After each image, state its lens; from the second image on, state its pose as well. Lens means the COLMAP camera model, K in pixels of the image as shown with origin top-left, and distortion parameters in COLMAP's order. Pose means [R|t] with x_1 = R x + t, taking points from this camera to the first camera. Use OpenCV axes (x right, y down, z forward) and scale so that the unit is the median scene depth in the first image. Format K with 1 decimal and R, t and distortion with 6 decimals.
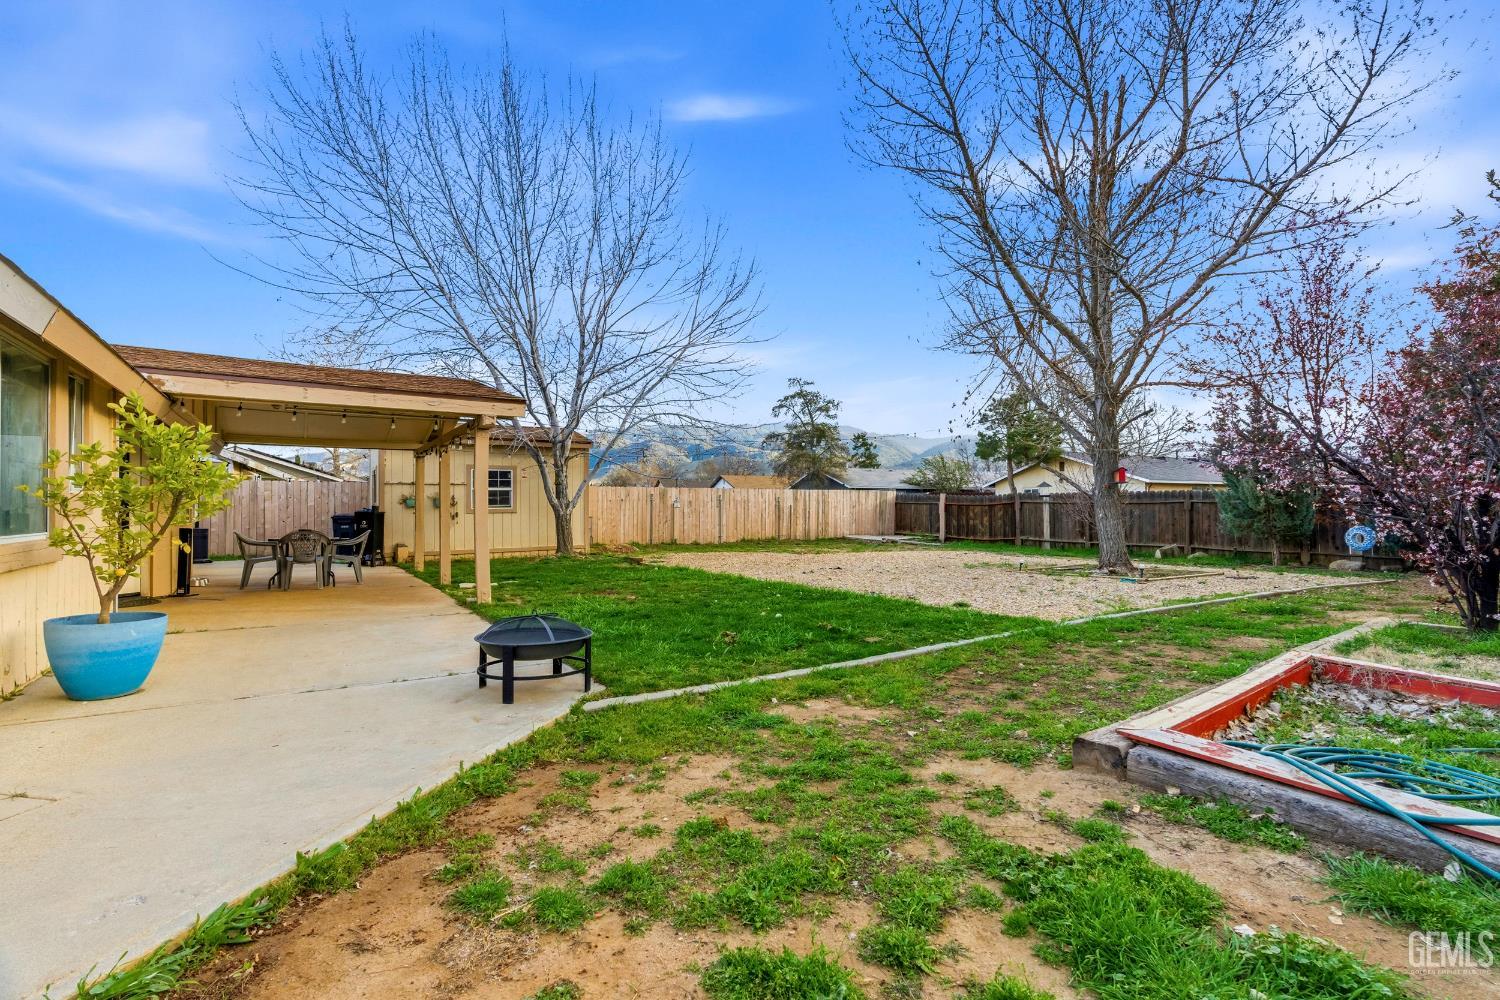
lens RADIAL K [[692.2, 0, 715.9], [0, 692.2, 456.4], [0, 0, 1]] dist [-0.011186, 0.004515]
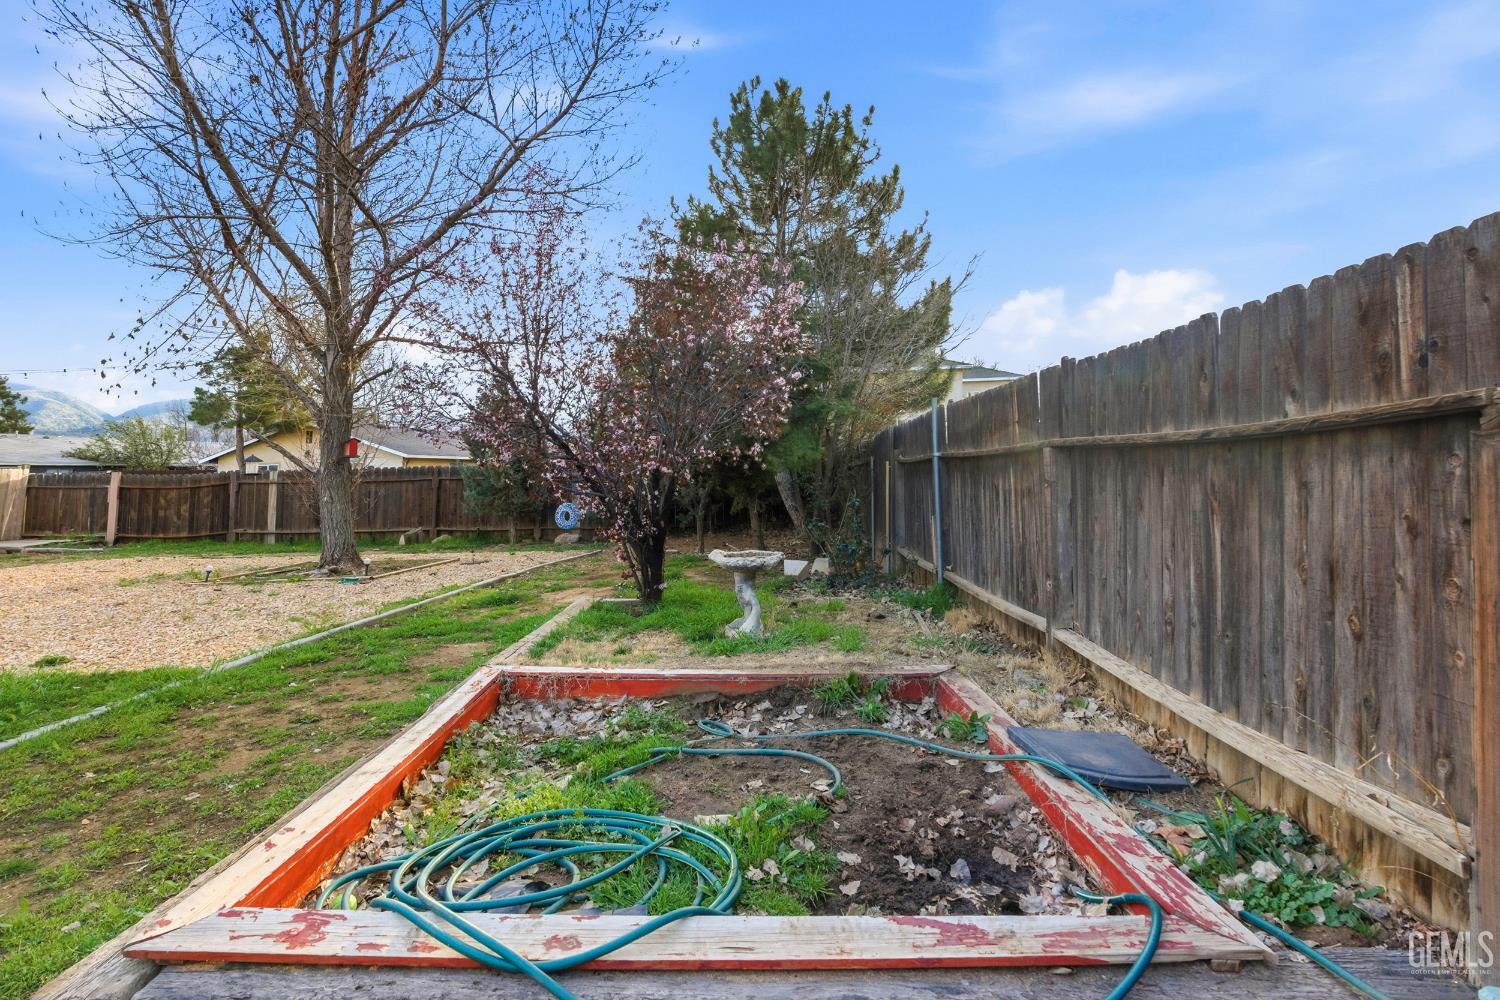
lens RADIAL K [[692.2, 0, 750.0], [0, 692.2, 499.3], [0, 0, 1]] dist [-0.011186, 0.004515]
pose [[0.575185, -0.043293, 0.816877, 0.215477], [-0.035598, 0.996328, 0.077869, 0.009323], [-0.817248, -0.073868, 0.571532, 0.178316]]
